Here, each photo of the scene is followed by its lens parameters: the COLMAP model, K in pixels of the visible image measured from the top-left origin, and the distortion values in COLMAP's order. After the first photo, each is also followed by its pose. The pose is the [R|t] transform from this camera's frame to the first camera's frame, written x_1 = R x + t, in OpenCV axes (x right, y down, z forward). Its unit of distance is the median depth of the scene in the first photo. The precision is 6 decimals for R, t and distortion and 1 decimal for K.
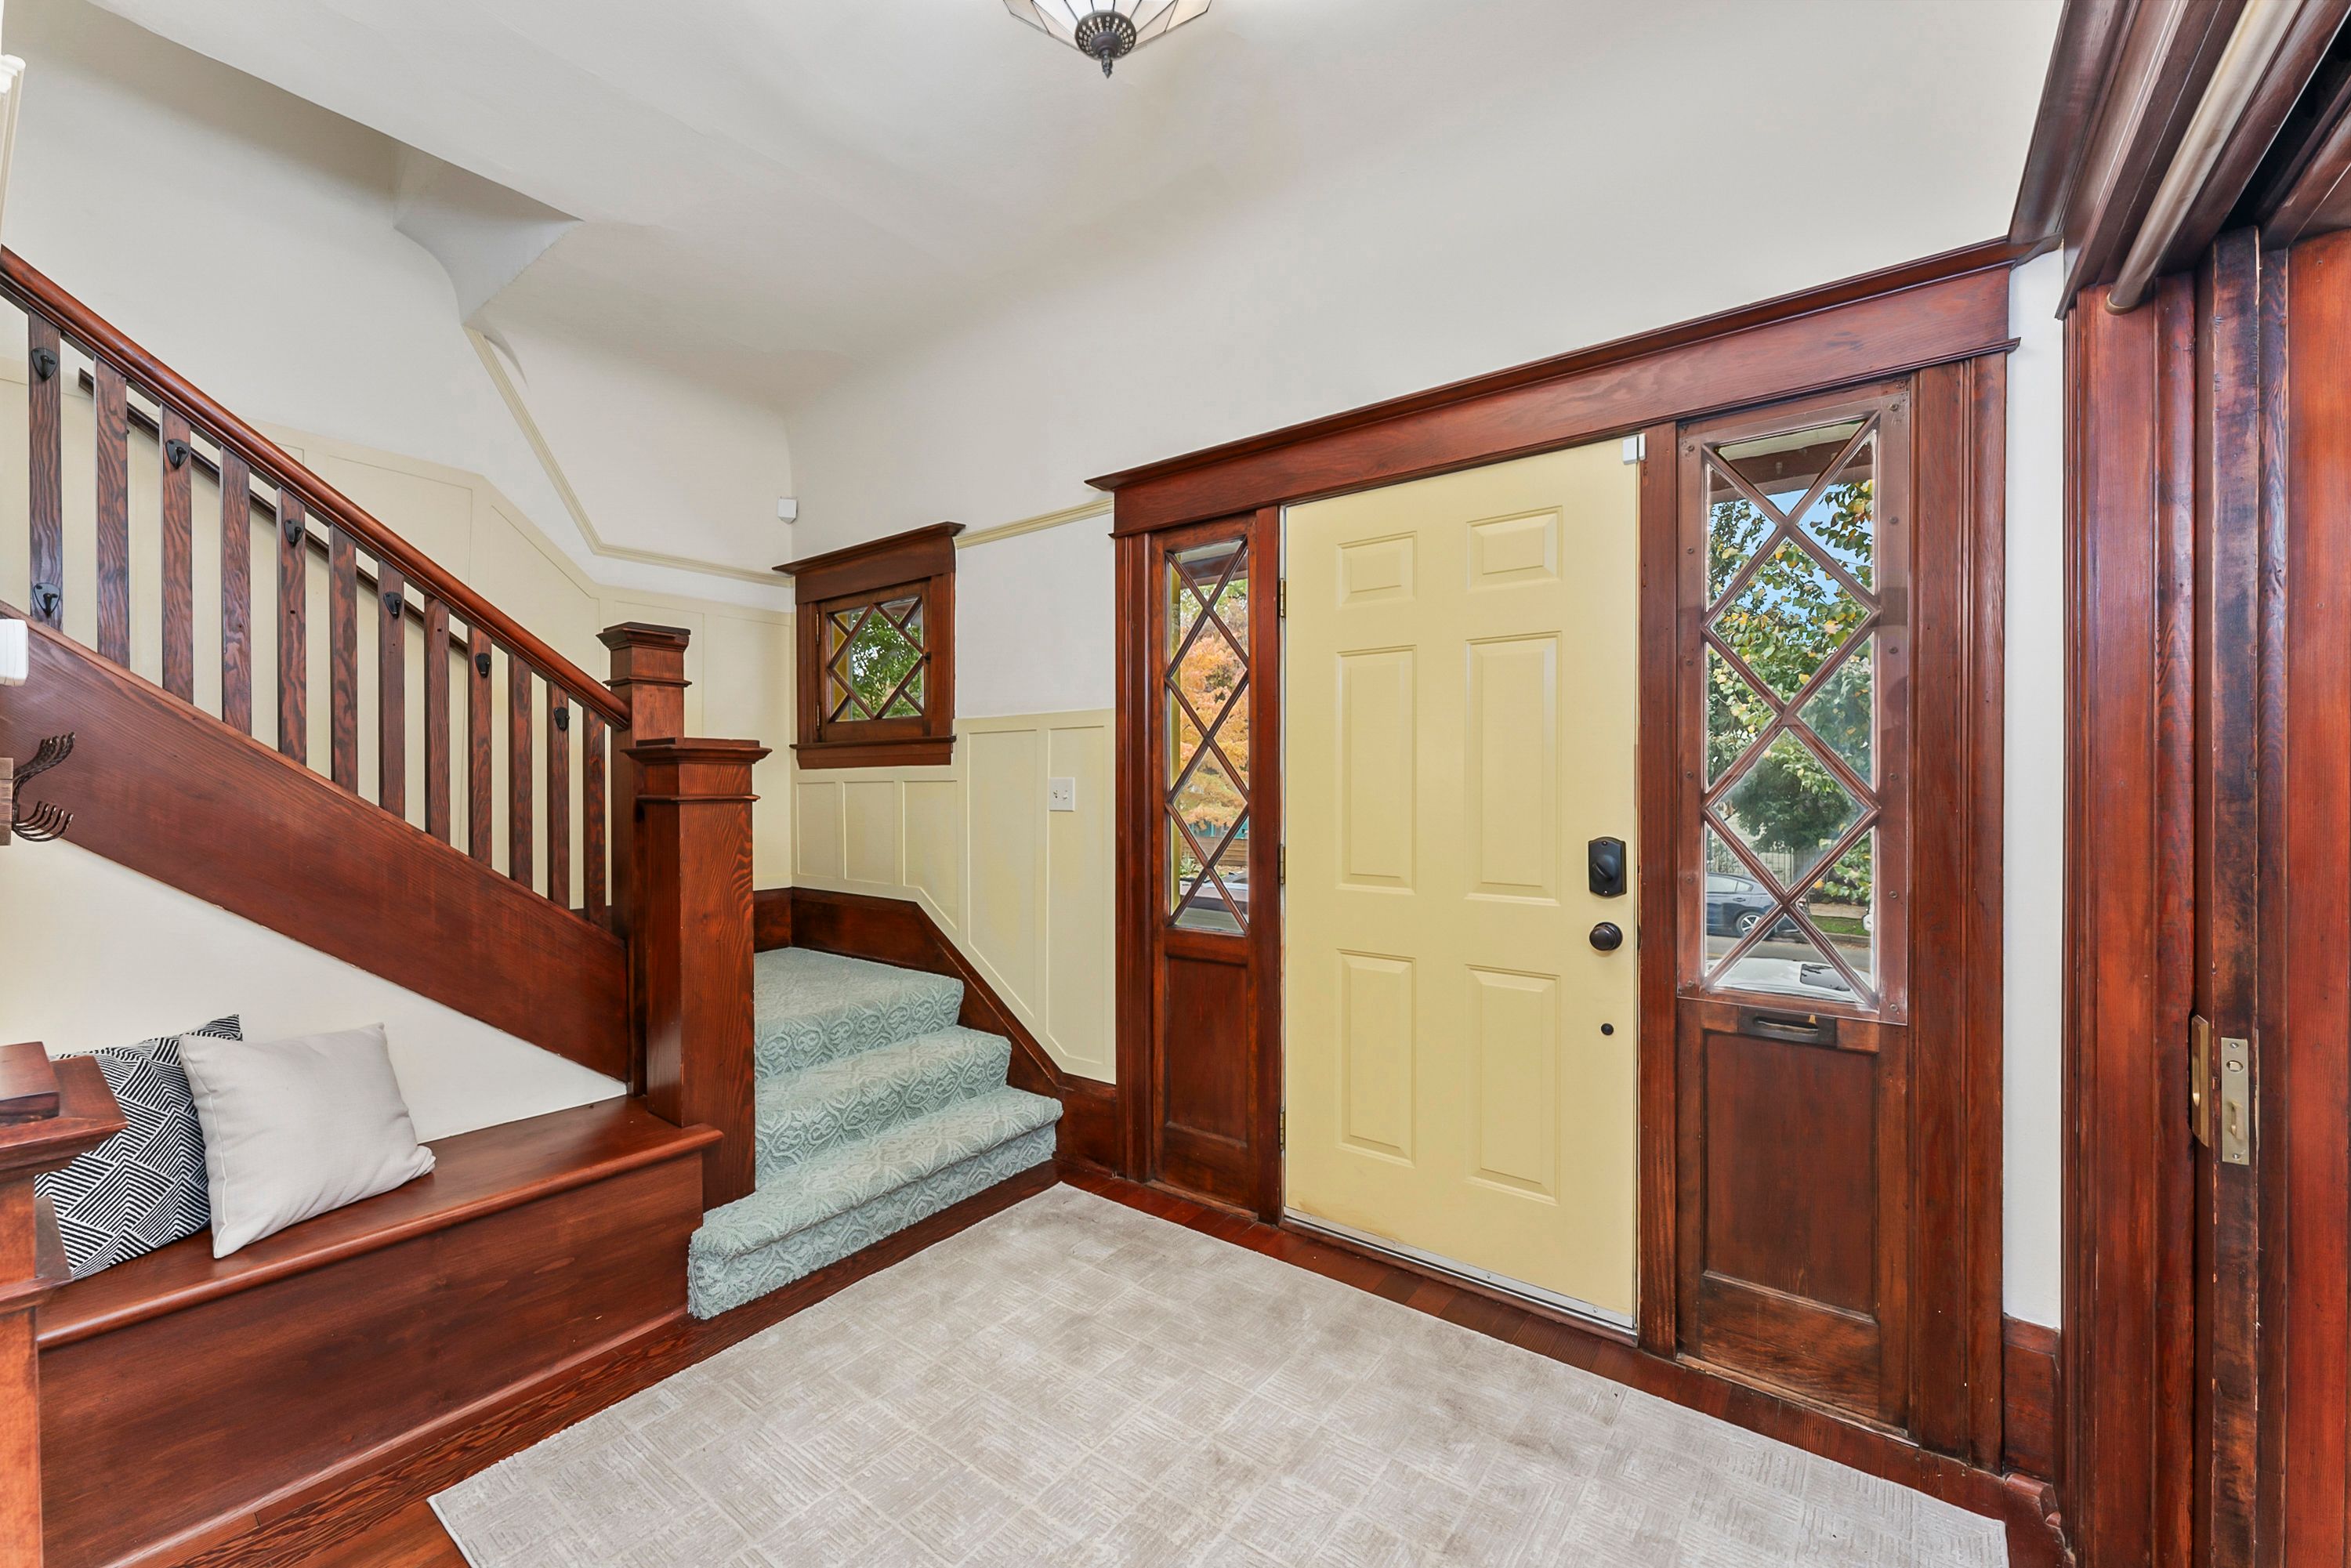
lens RADIAL K [[939.9, 0, 1164.6], [0, 939.9, 795.4], [0, 0, 1]] dist [-0.001018, -0.000282]
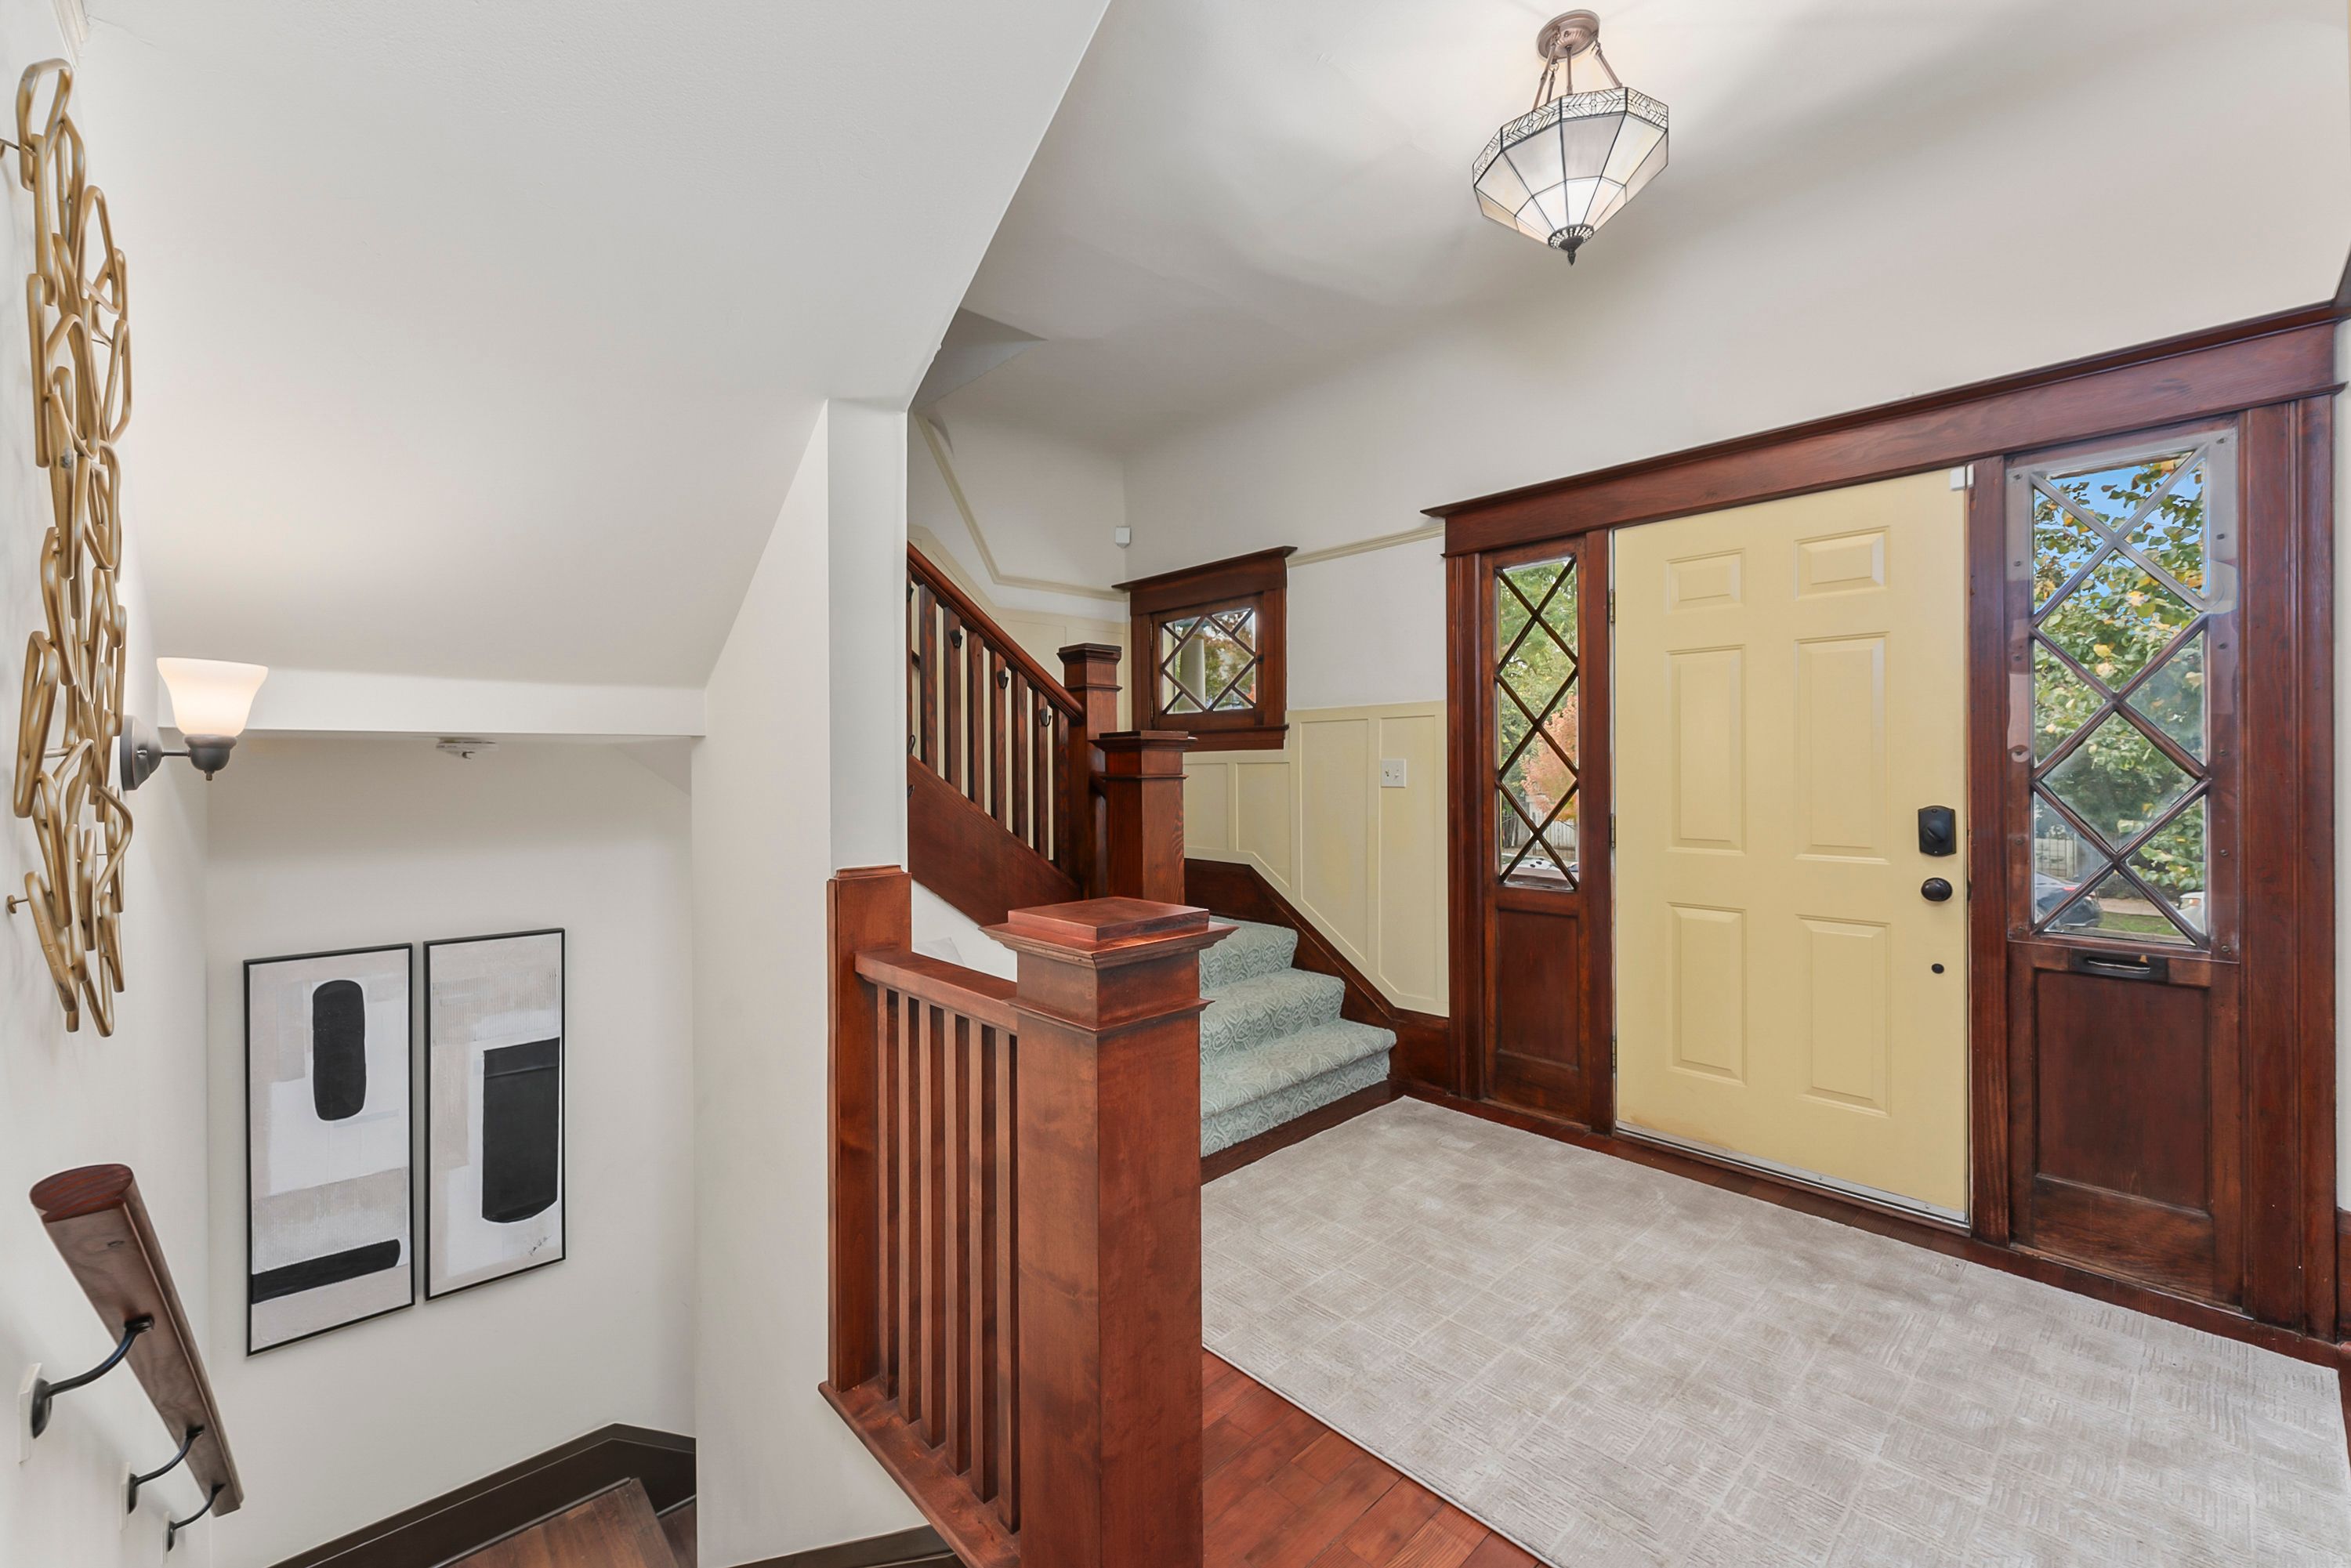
lens RADIAL K [[939.9, 0, 1171.1], [0, 939.9, 774.0], [0, 0, 1]] dist [-0.001018, -0.000282]
pose [[0.984804, -0.003869, -0.173627, -0.284442], [0.003106, 0.999984, -0.004667, 0.007080], [0.173642, 0.004057, 0.984800, -0.345650]]
